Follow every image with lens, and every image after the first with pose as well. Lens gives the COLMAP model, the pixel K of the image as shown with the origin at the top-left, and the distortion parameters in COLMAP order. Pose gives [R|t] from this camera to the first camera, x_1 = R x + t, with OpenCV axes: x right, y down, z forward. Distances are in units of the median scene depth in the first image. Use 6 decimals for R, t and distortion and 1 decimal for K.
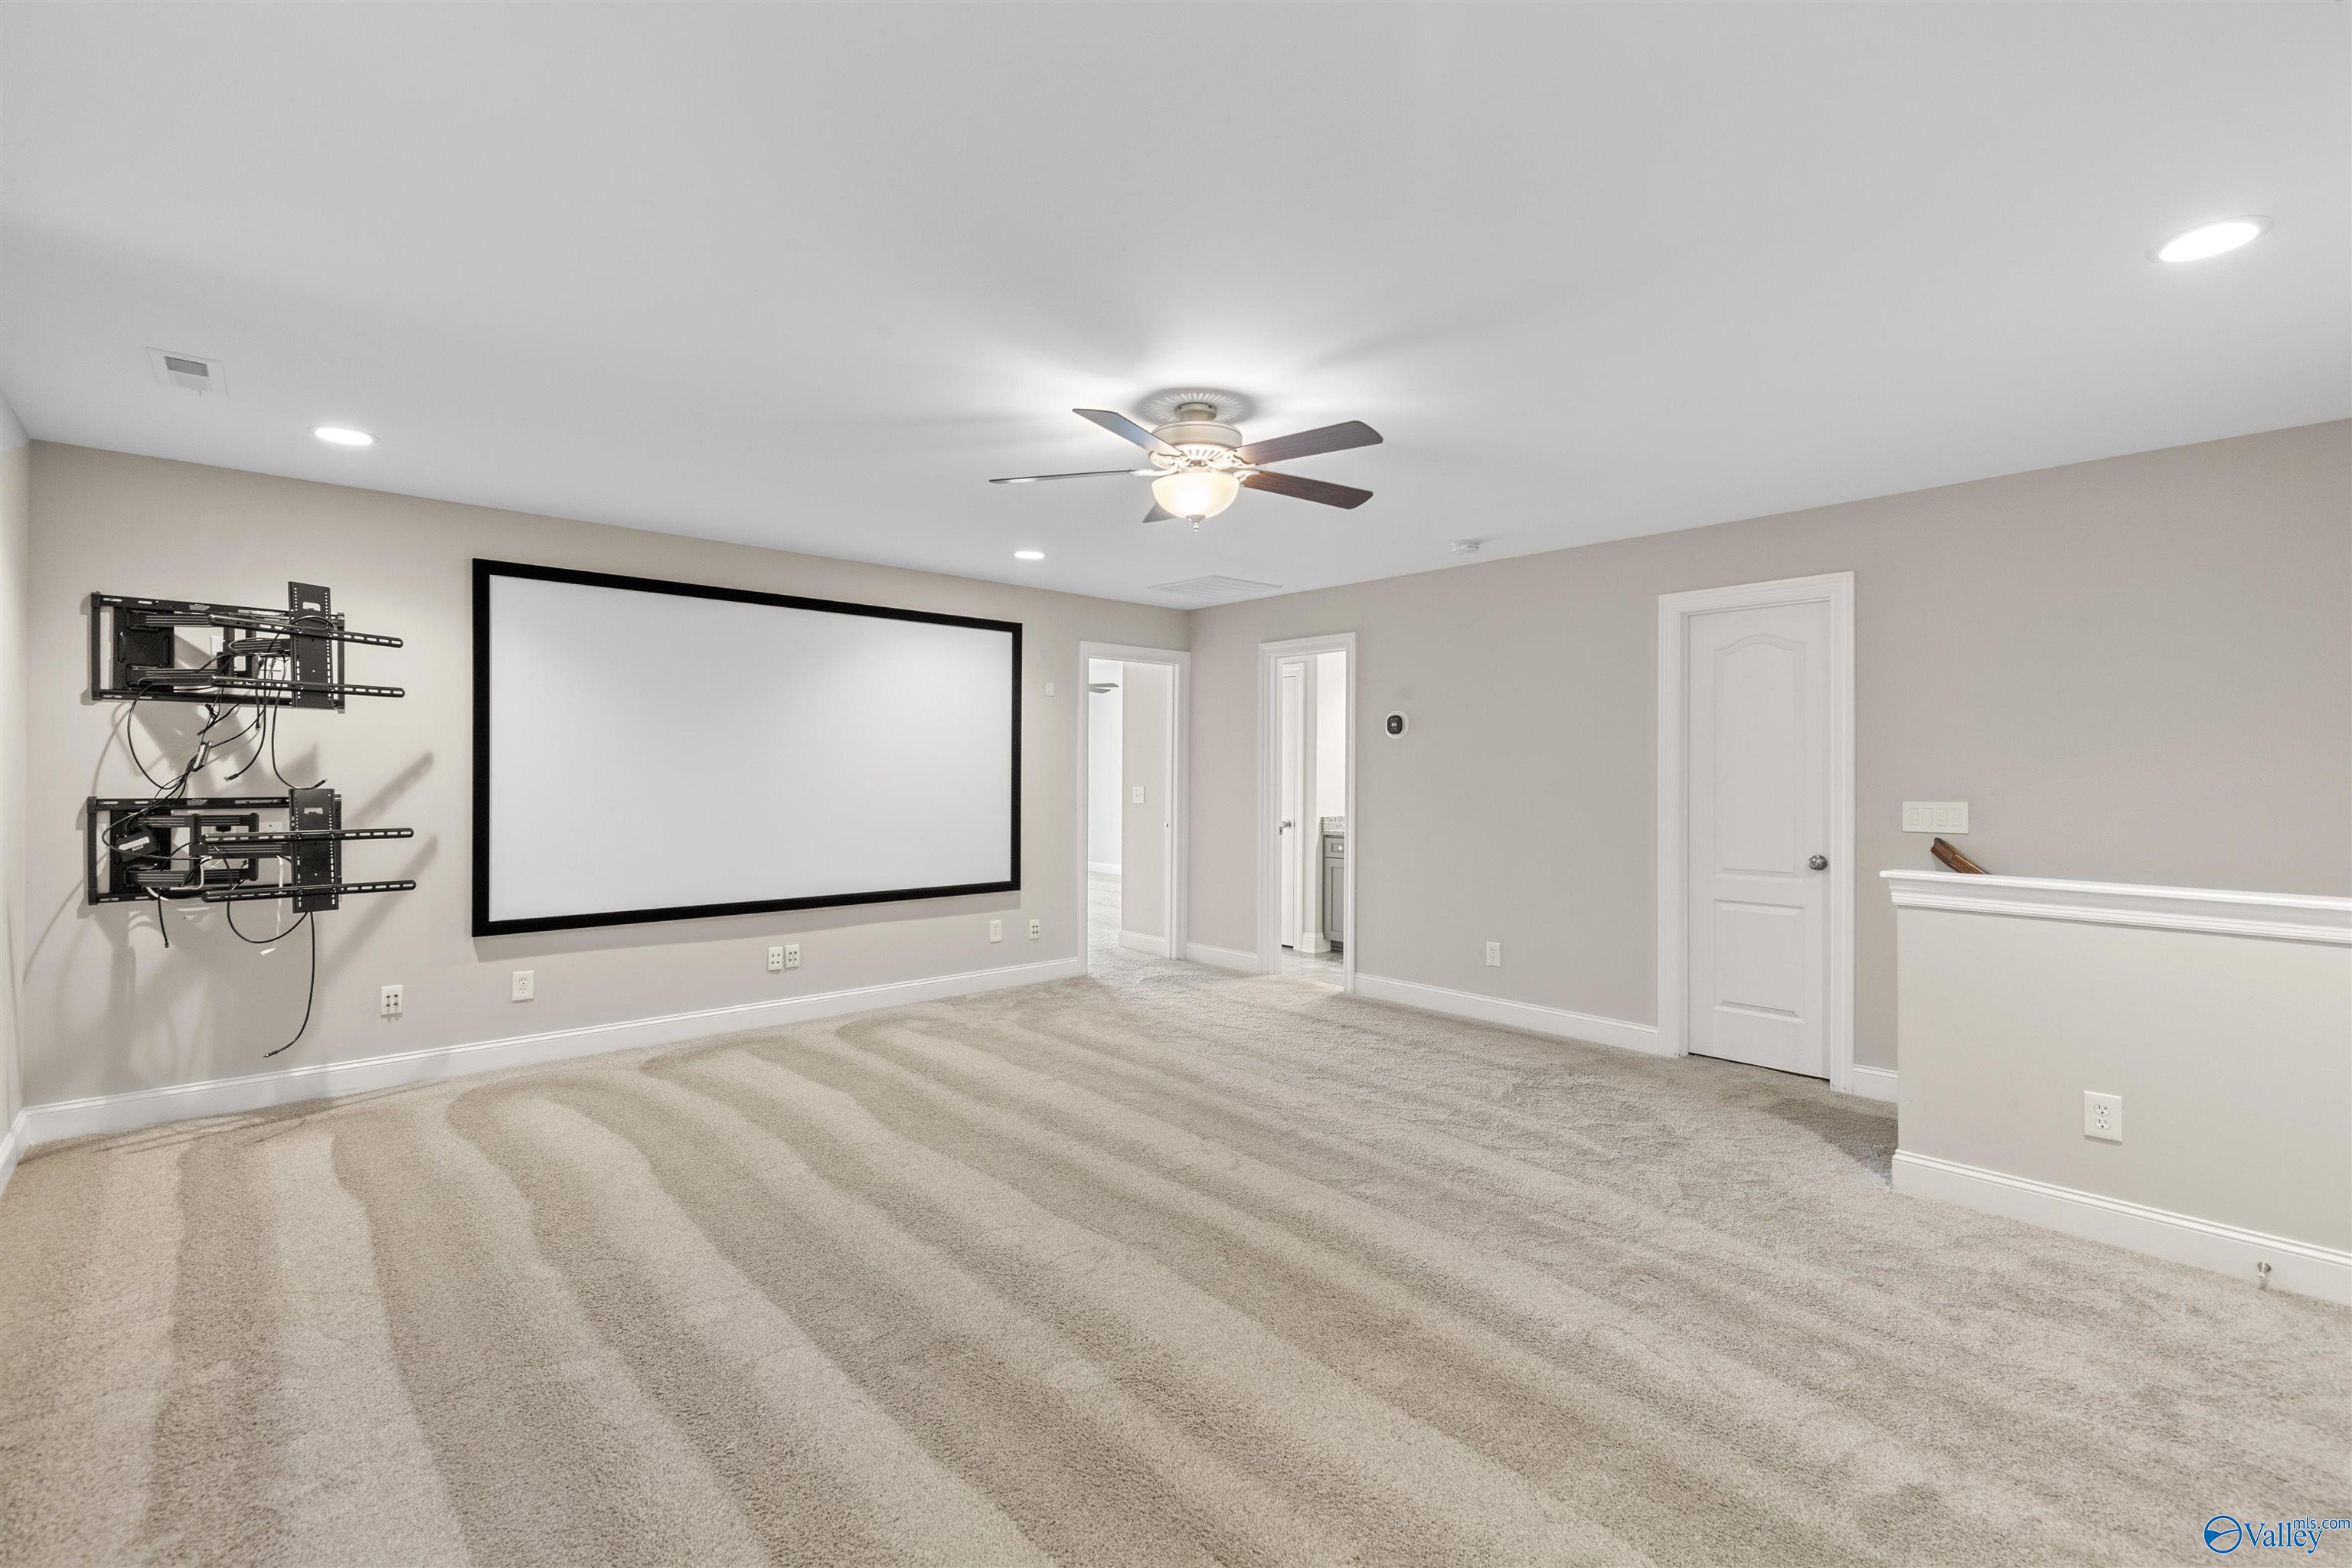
lens RADIAL K [[1077.4, 0, 1167.7], [0, 1077.4, 772.7], [0, 0, 1]] dist [-0.000055, 0.000001]
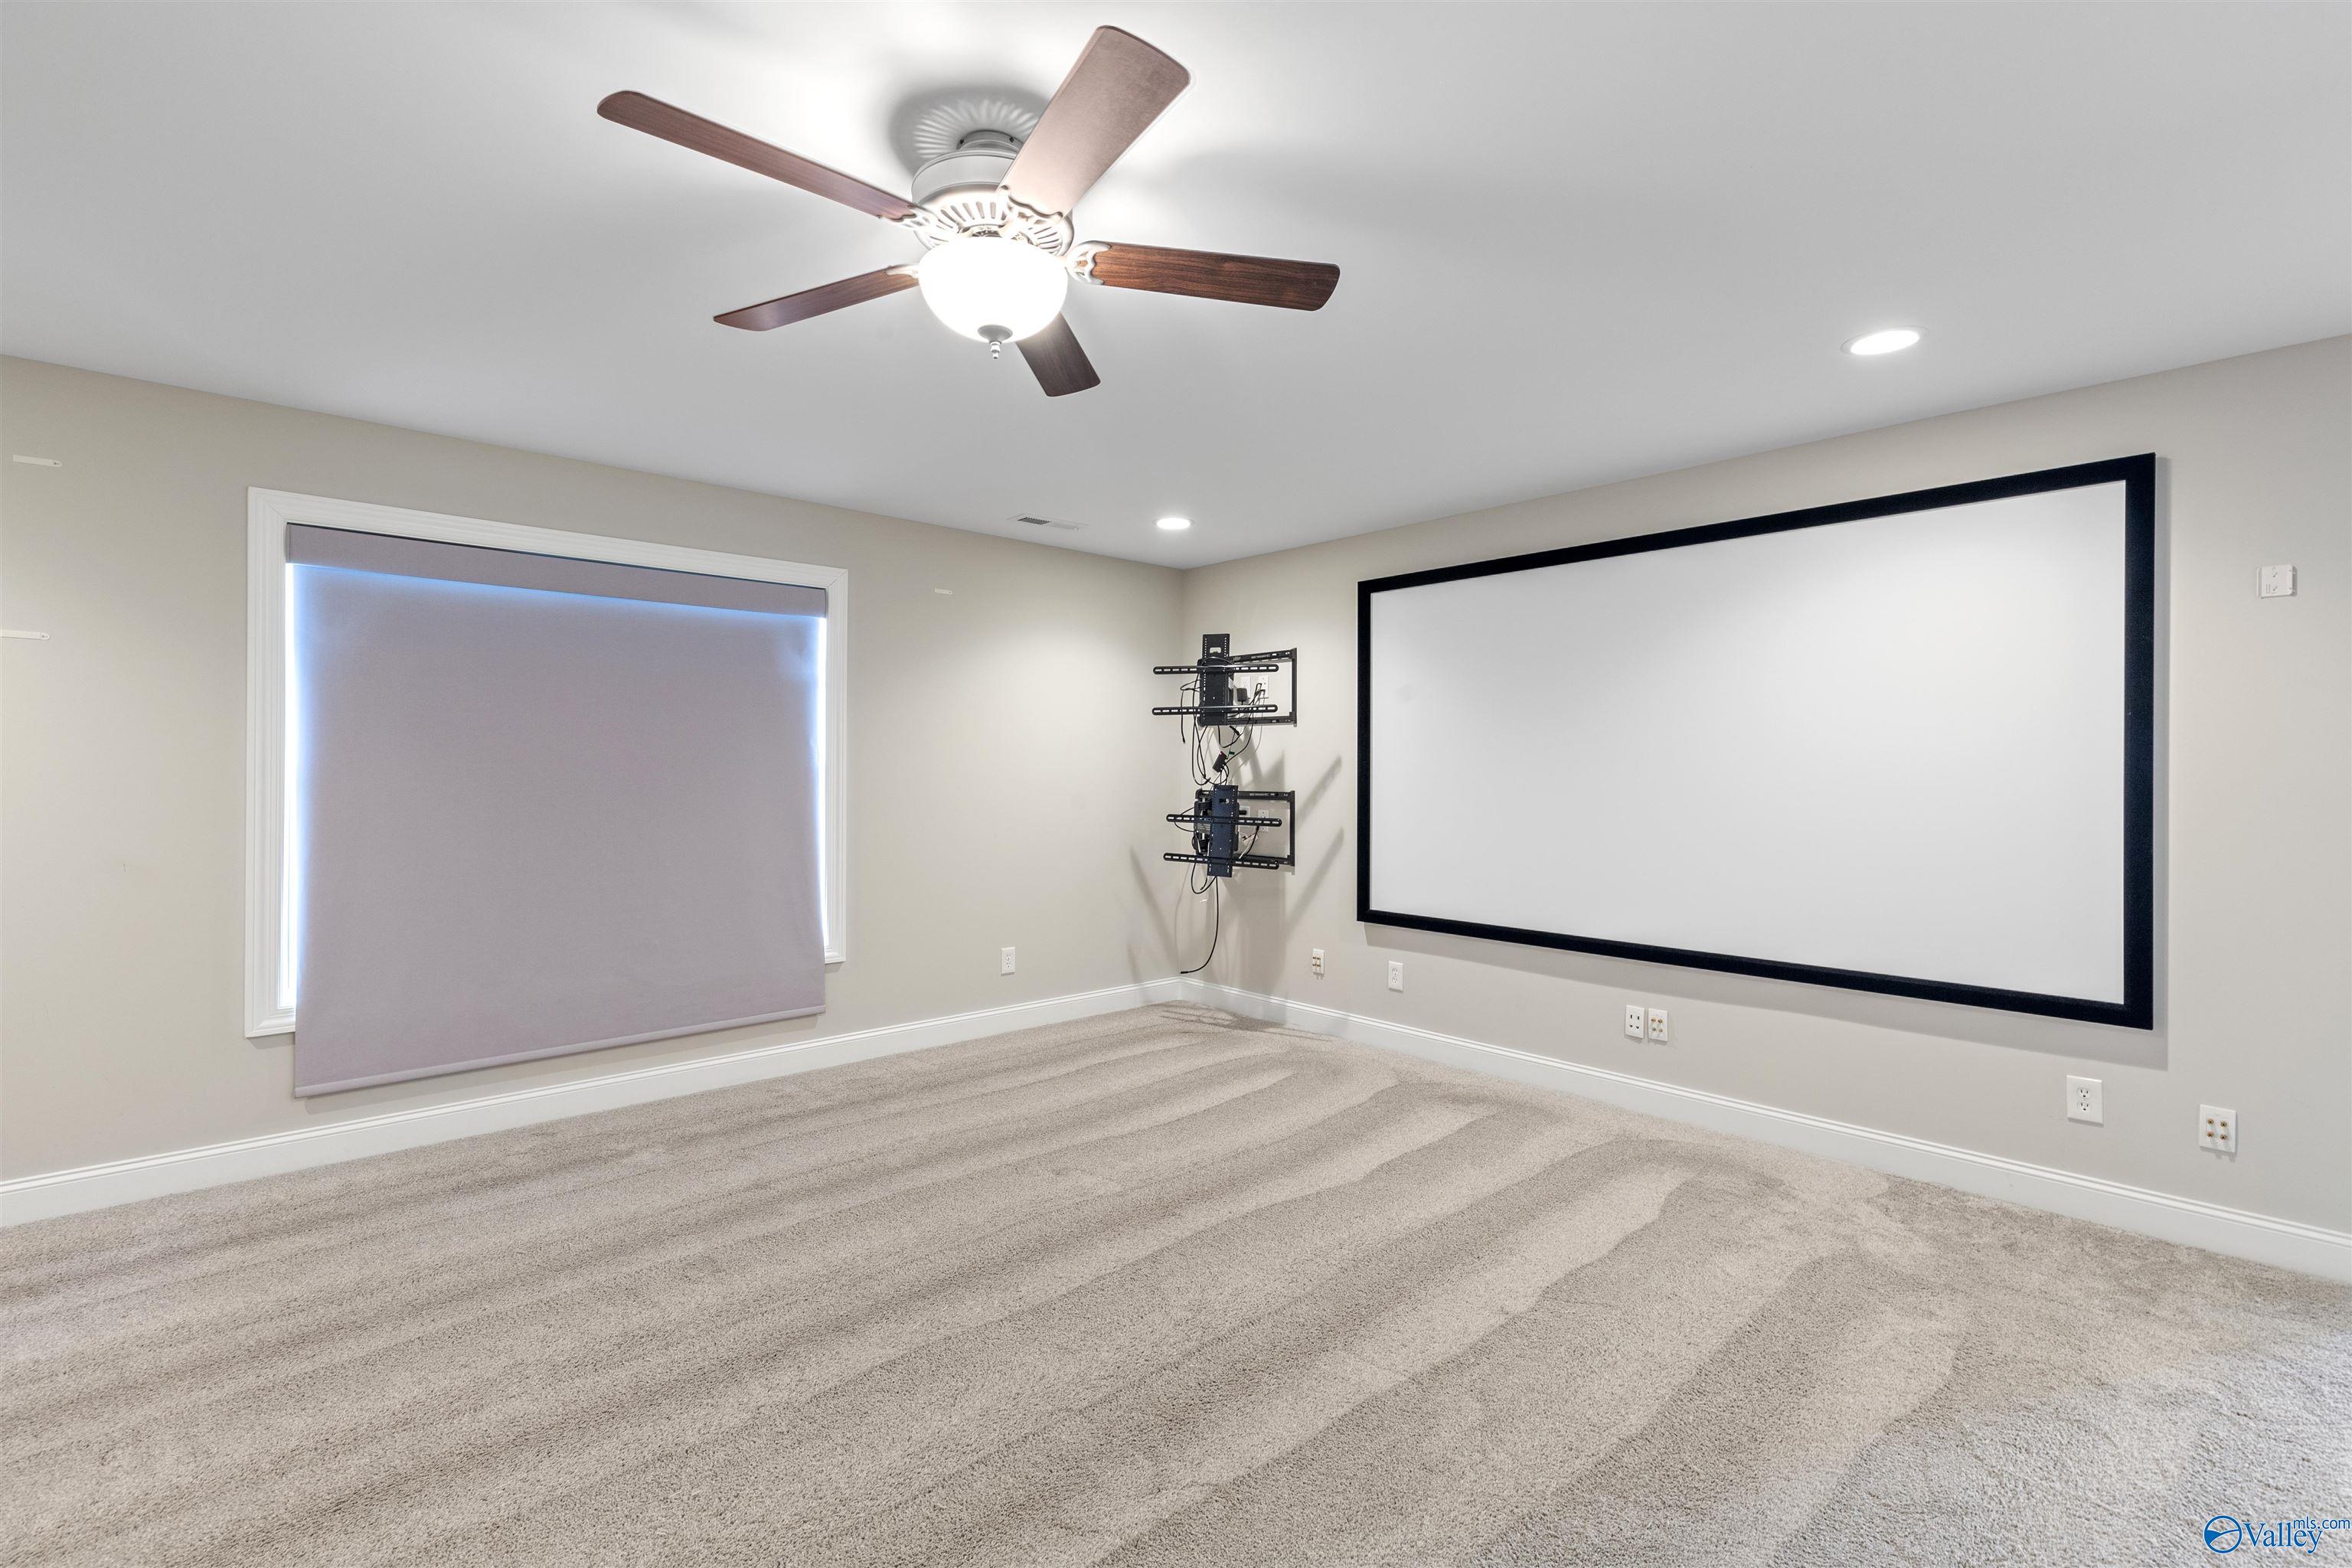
lens RADIAL K [[1077.4, 0, 1167.6], [0, 1077.4, 780.3], [0, 0, 1]] dist [-0.000055, 0.000001]
pose [[-0.028817, 0.001438, -0.999584, 0.473878], [-0.008207, 0.999965, 0.001676, 0.006480], [0.999551, 0.008252, -0.028804, 0.826827]]
